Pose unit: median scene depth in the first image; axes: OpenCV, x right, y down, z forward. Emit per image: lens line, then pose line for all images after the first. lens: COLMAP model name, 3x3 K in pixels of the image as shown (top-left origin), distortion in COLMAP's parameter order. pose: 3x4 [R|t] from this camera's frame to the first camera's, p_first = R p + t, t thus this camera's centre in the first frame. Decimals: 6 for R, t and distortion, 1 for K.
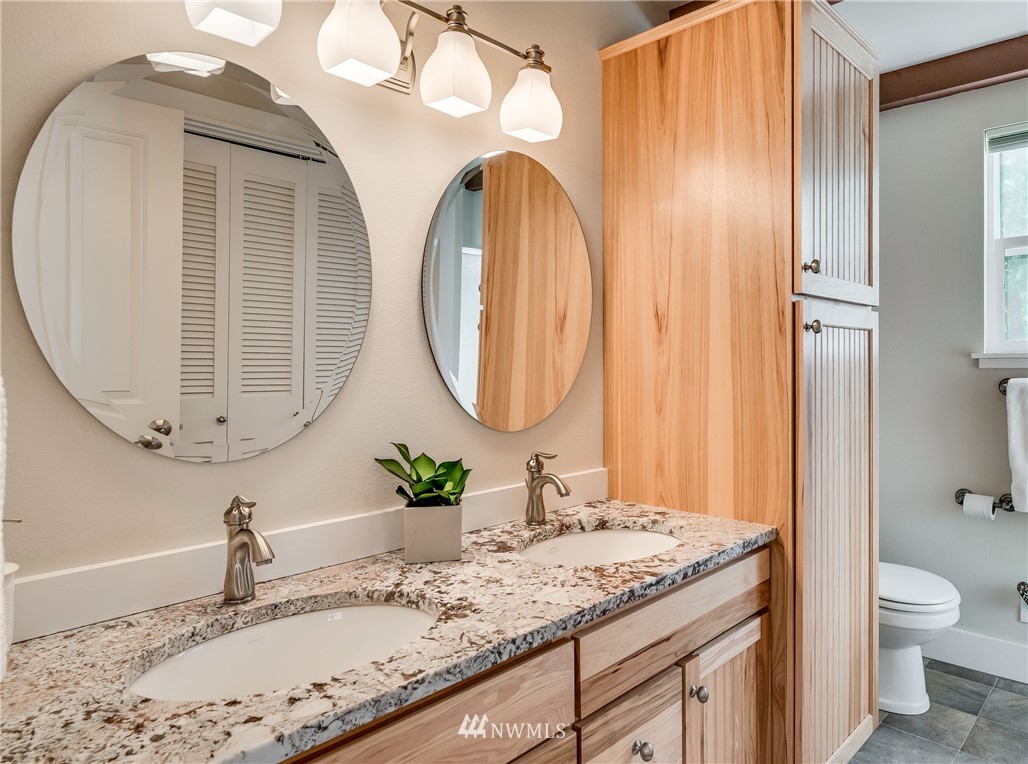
lens RADIAL K [[642.7, 0, 557.6], [0, 642.7, 378.1], [0, 0, 1]] dist [-0.000669, 0.001672]
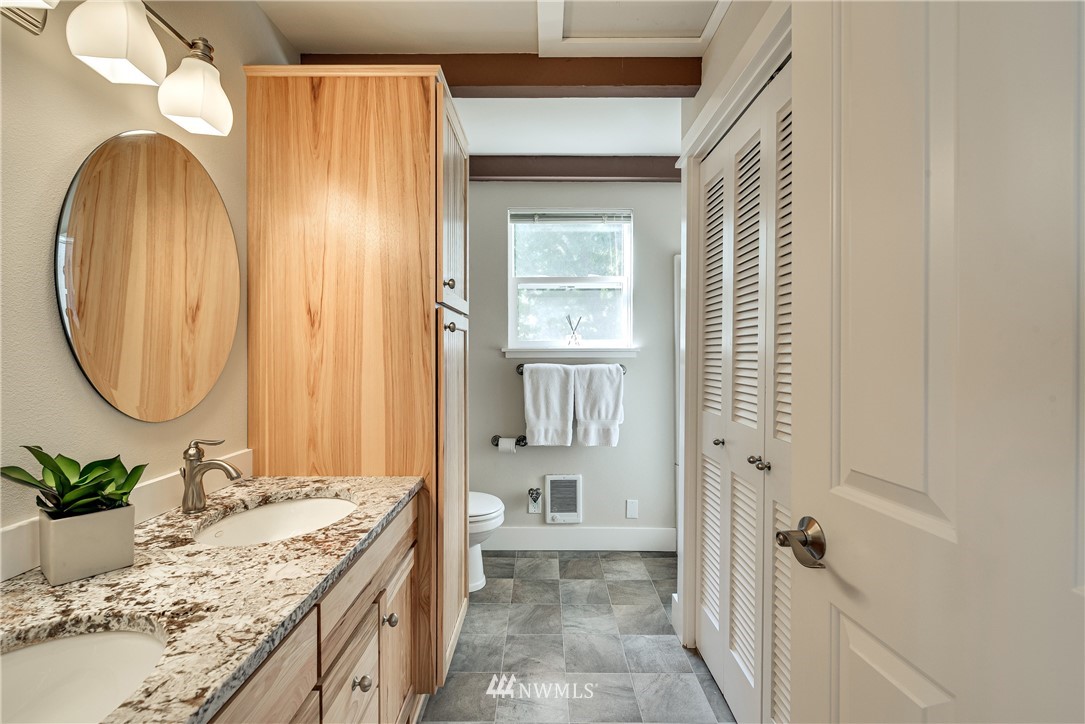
lens RADIAL K [[487.8, 0, 542.5], [0, 487.8, 362.0], [0, 0, 1]] dist [-0.000494, -0.000302]
pose [[0.763381, -0.004563, 0.645932, -0.116564], [0.009641, 0.999944, -0.004331, 0.001077], [-0.645876, 0.009533, 0.763383, 0.065946]]
